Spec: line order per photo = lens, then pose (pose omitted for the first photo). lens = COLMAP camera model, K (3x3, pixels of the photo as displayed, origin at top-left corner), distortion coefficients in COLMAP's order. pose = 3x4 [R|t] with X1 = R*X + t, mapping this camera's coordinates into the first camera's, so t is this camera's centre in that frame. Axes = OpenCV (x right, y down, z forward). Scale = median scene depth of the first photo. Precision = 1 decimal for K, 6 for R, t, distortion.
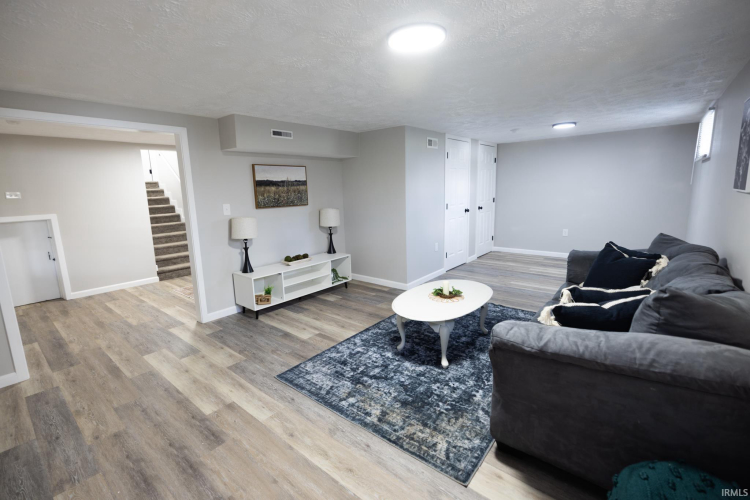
lens RADIAL K [[335.6, 0, 369.8], [0, 335.6, 246.2], [0, 0, 1]] dist [0.001063, 0.000591]
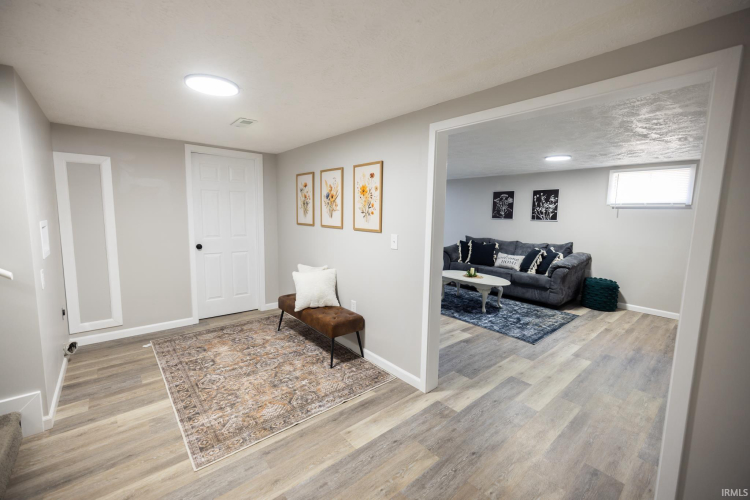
lens RADIAL K [[312.1, 0, 372.1], [0, 312.1, 249.7], [0, 0, 1]] dist [0.003922, 0.000156]
pose [[0.164824, -0.085285, 0.982629, -1.667355], [0.146035, 0.987384, 0.061202, -0.192024], [-0.975452, 0.133411, 0.175199, 1.381039]]
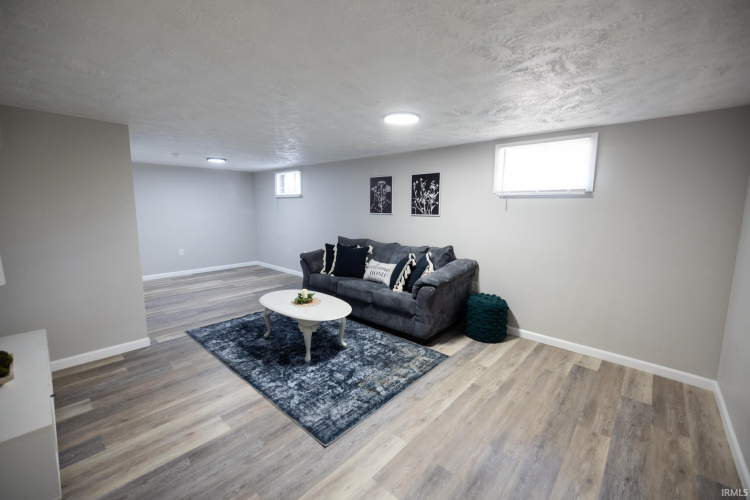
lens RADIAL K [[312.1, 0, 371.4], [0, 312.1, 248.5], [0, 0, 1]] dist [0.003922, 0.000156]
pose [[0.040786, -0.107435, 0.993375, -0.953680], [0.164047, 0.981431, 0.099408, -0.122626], [-0.985609, 0.158906, 0.057653, 0.774307]]
